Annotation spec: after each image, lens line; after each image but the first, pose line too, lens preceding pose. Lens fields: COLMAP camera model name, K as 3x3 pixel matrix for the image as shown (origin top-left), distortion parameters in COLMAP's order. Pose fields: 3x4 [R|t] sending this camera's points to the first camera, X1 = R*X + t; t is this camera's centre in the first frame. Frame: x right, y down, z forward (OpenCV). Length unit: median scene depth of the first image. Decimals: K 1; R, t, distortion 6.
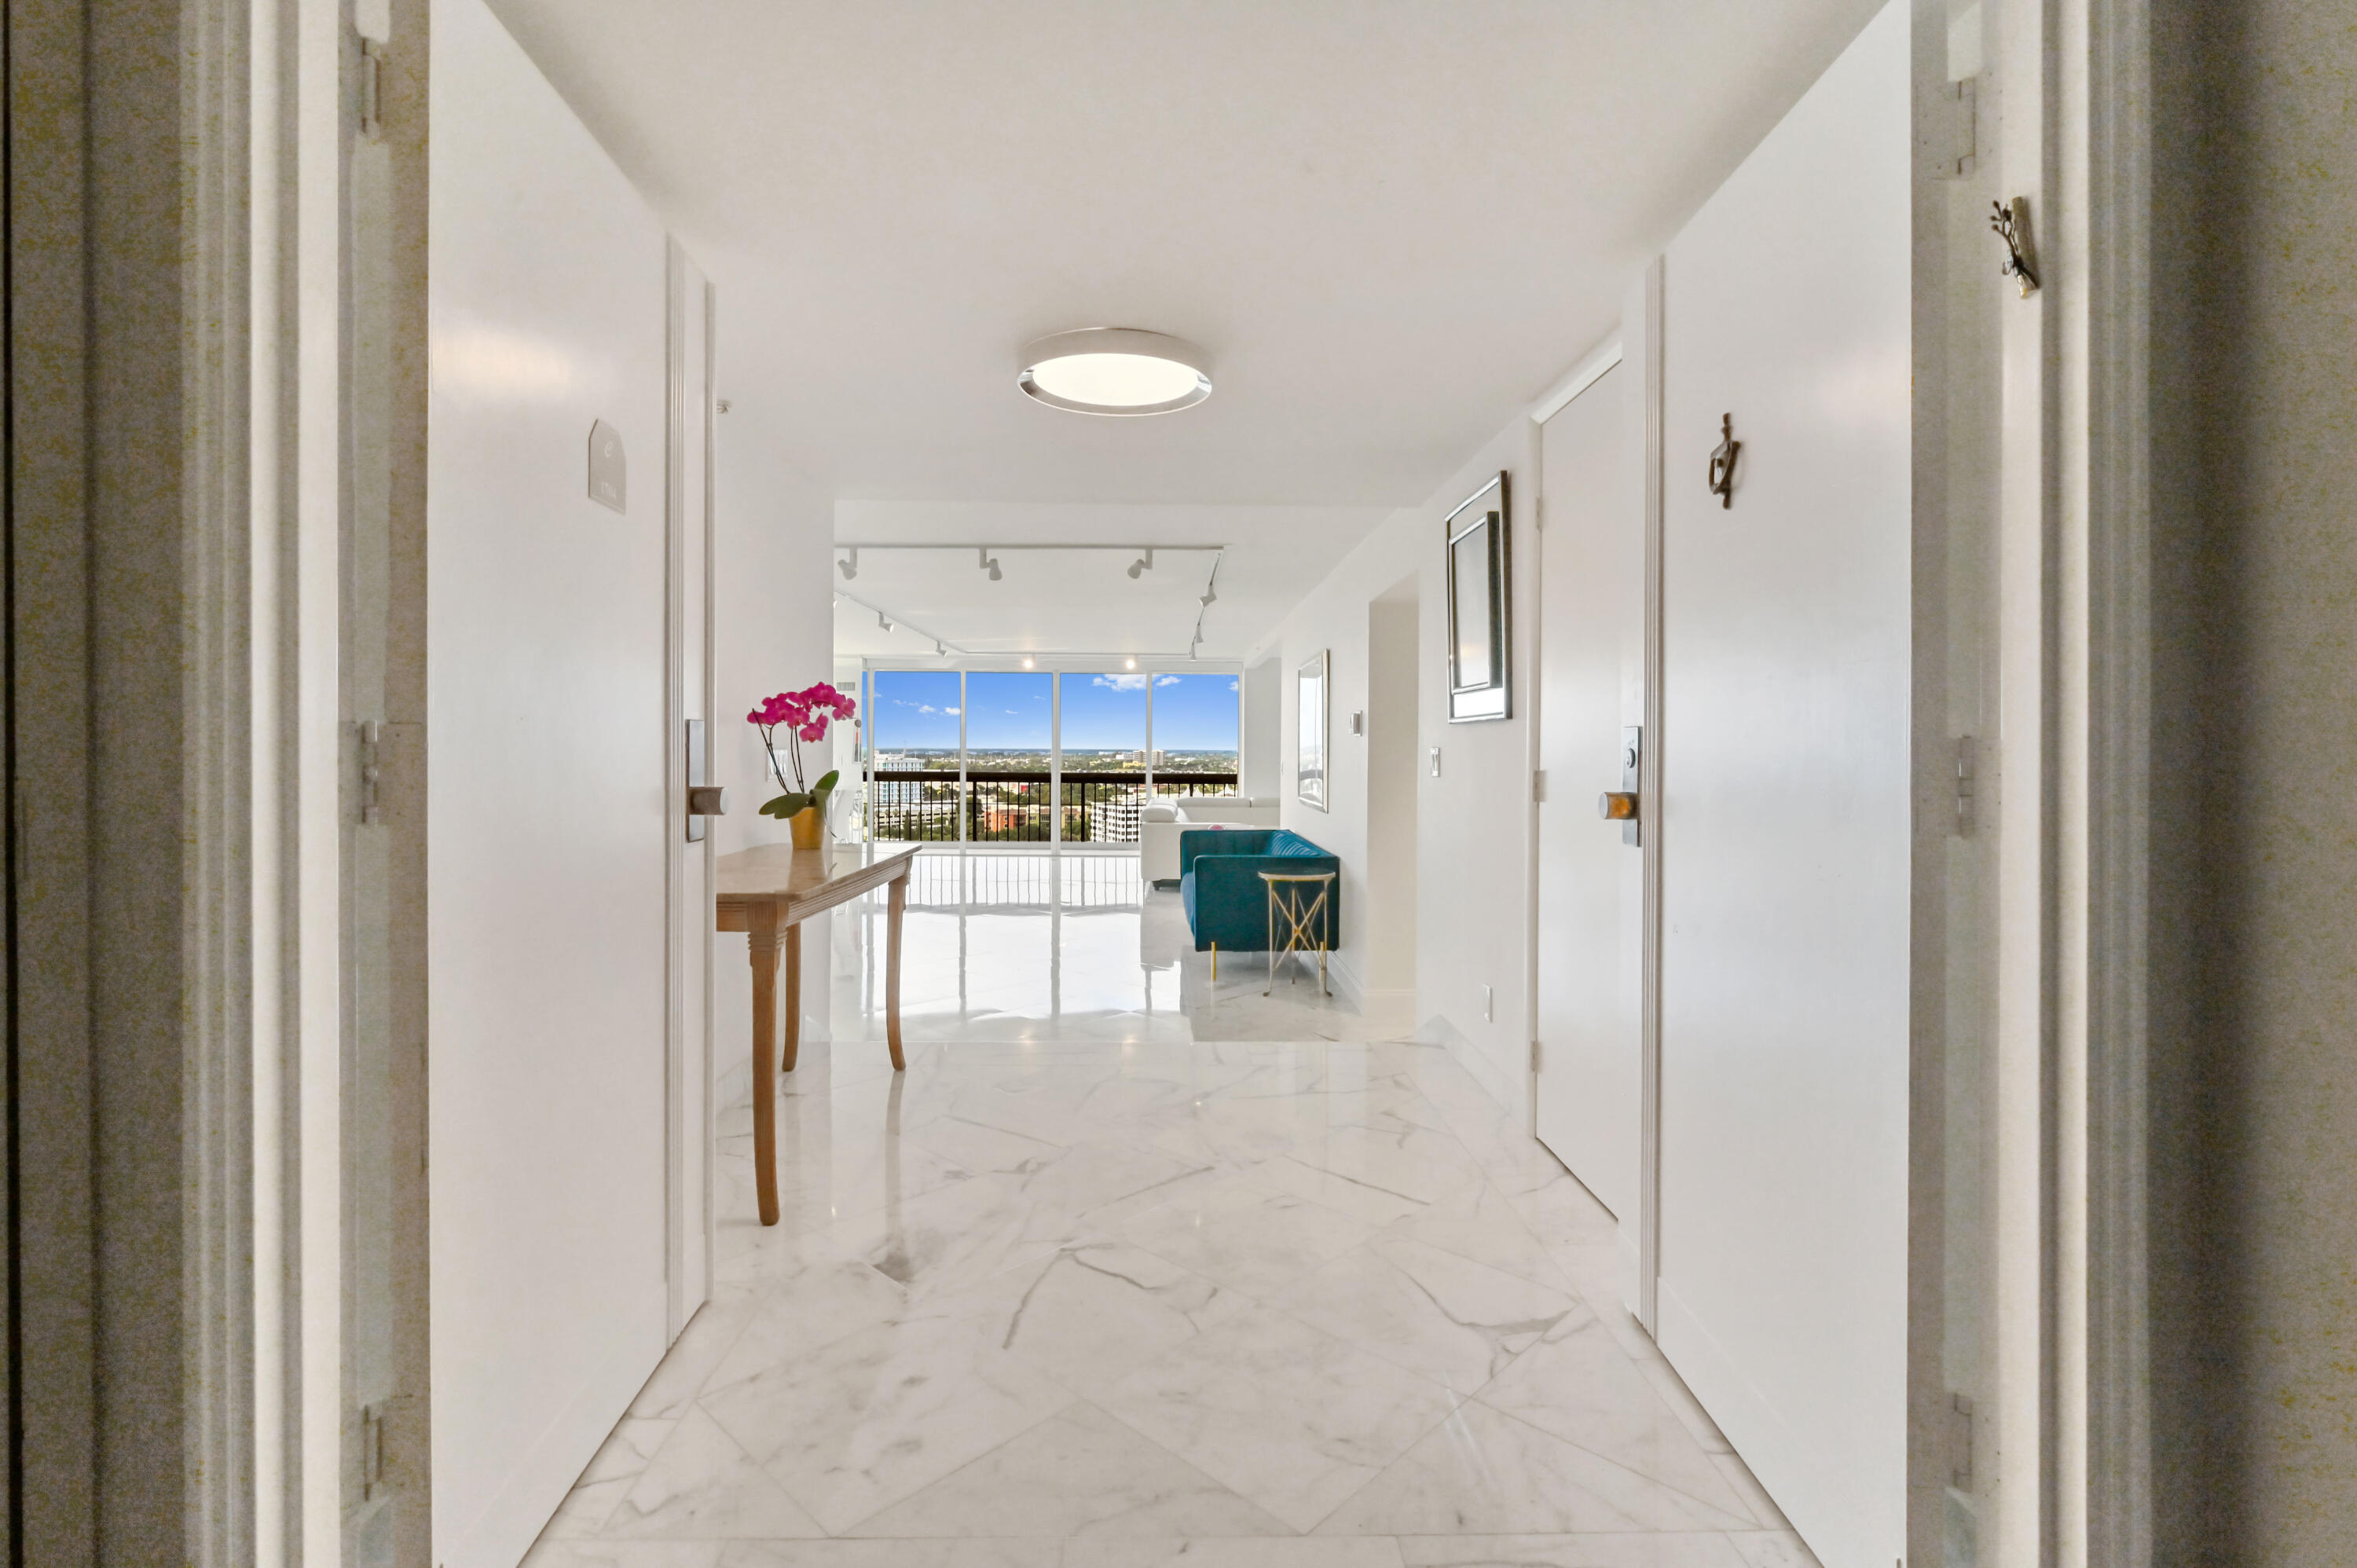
lens RADIAL K [[1100.6, 0, 1183.5], [0, 1100.6, 761.0], [0, 0, 1]] dist [-0.016776, 0.001145]
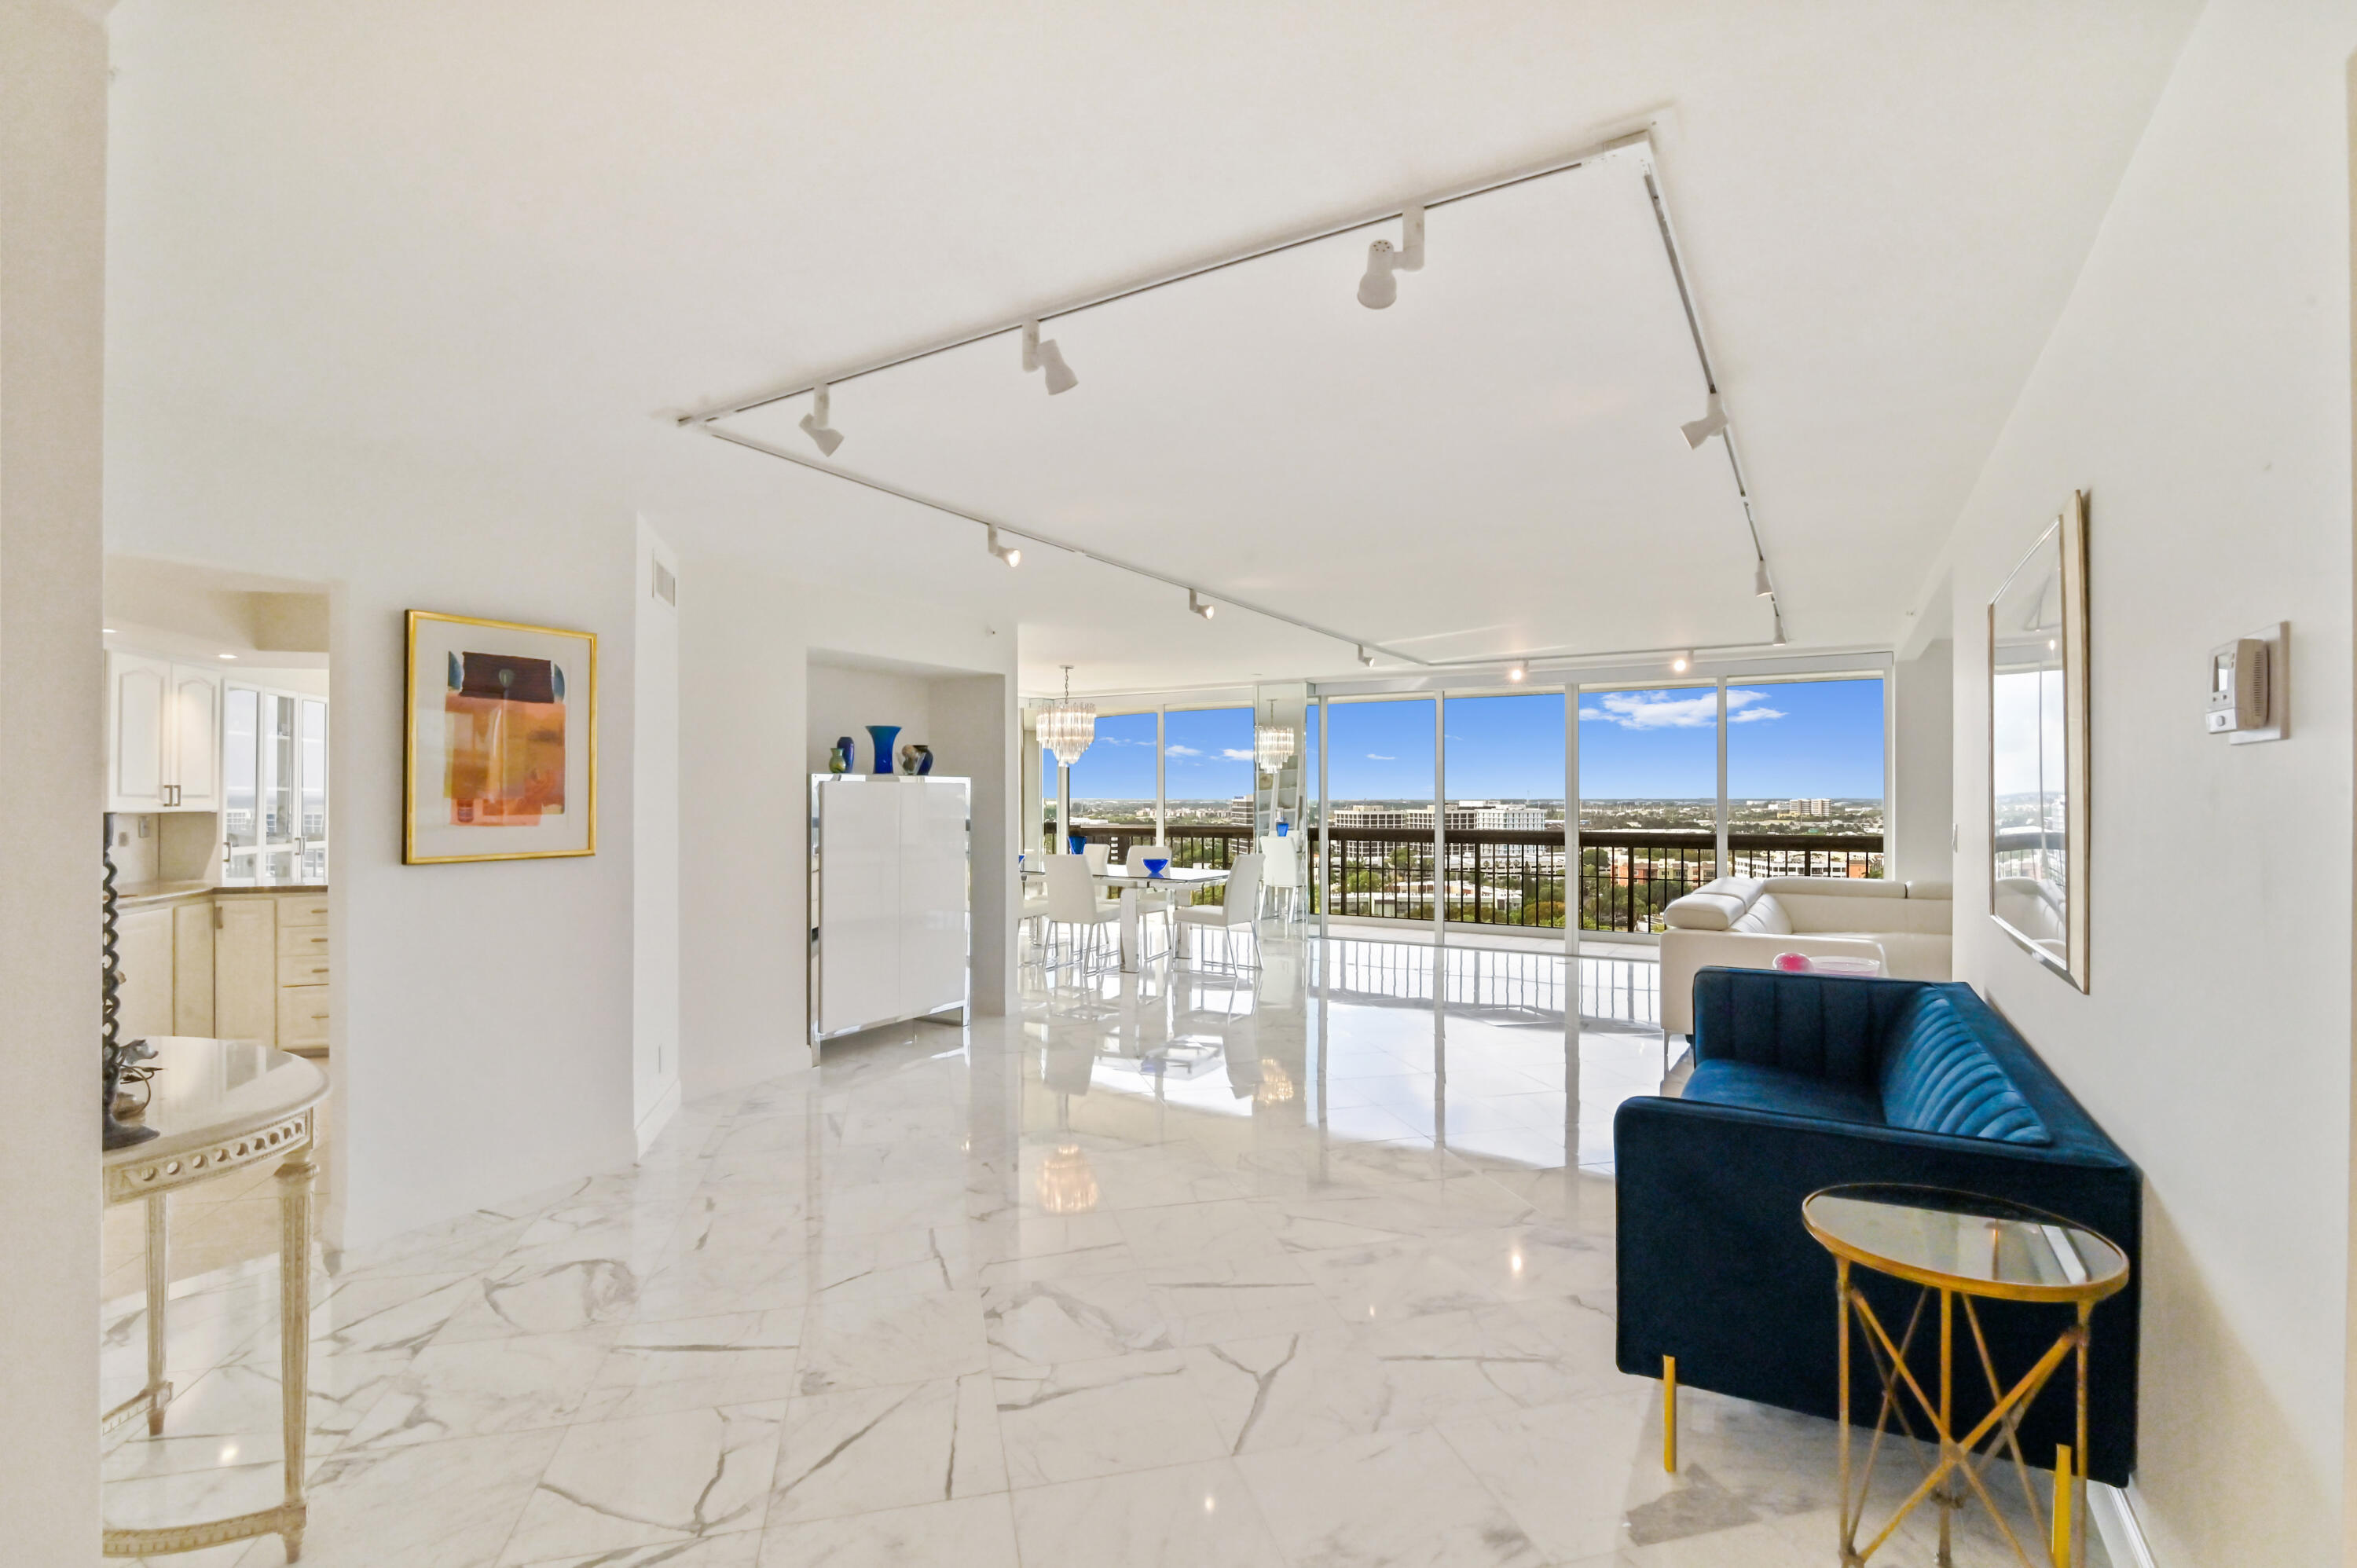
lens RADIAL K [[1100.6, 0, 1203.2], [0, 1100.6, 793.6], [0, 0, 1]] dist [-0.016776, 0.001145]
pose [[0.856712, -0.005926, -0.515761, 0.039078], [-0.000976, 0.999914, -0.013110, -0.004190], [0.515794, 0.011735, 0.856632, 0.305380]]
